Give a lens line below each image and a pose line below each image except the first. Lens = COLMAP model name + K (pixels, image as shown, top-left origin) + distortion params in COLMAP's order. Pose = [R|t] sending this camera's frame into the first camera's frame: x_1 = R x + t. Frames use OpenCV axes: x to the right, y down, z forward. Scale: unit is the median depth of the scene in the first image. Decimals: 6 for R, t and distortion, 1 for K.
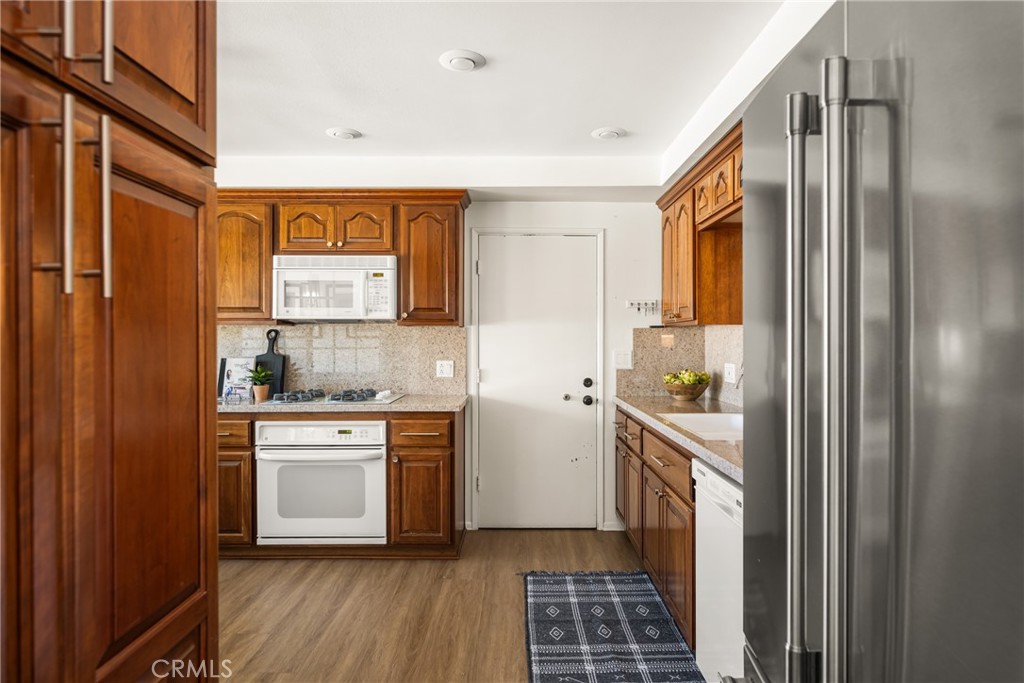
lens RADIAL K [[596.2, 0, 512.0], [0, 596.2, 341.5], [0, 0, 1]] dist [-0.000515, -0.000087]
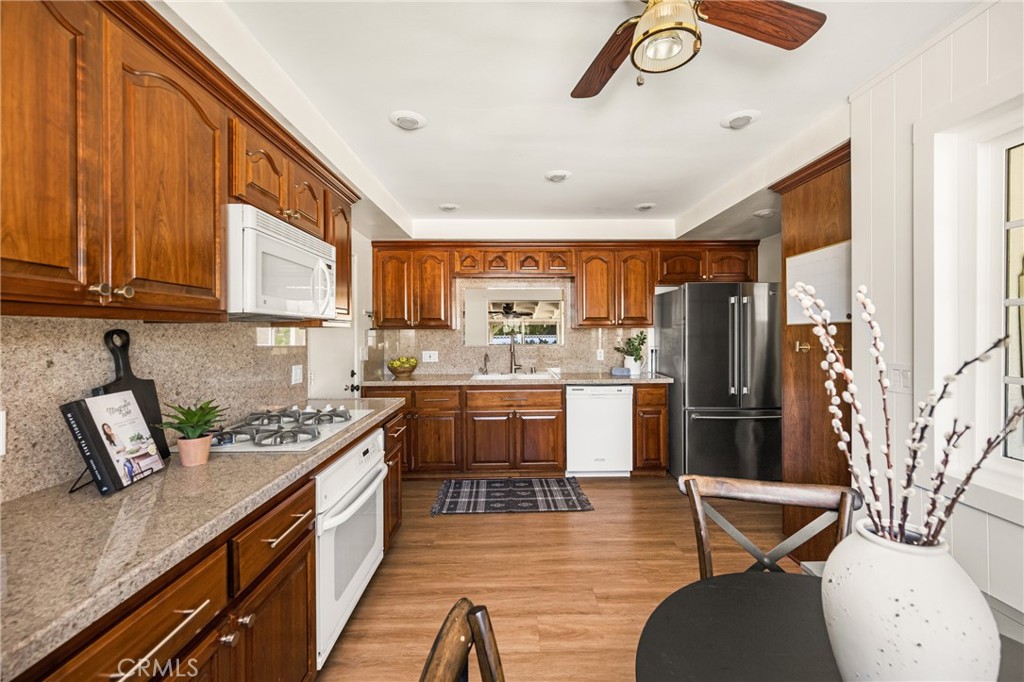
lens RADIAL K [[412.6, 0, 512.0], [0, 412.6, 341.0], [0, 0, 1]] dist [0.000230, -0.000055]
pose [[-0.020329, -0.020672, 0.999580, -1.000032], [0.003677, 0.999778, 0.020751, -0.022531], [-0.999787, 0.004097, -0.020248, 0.924947]]
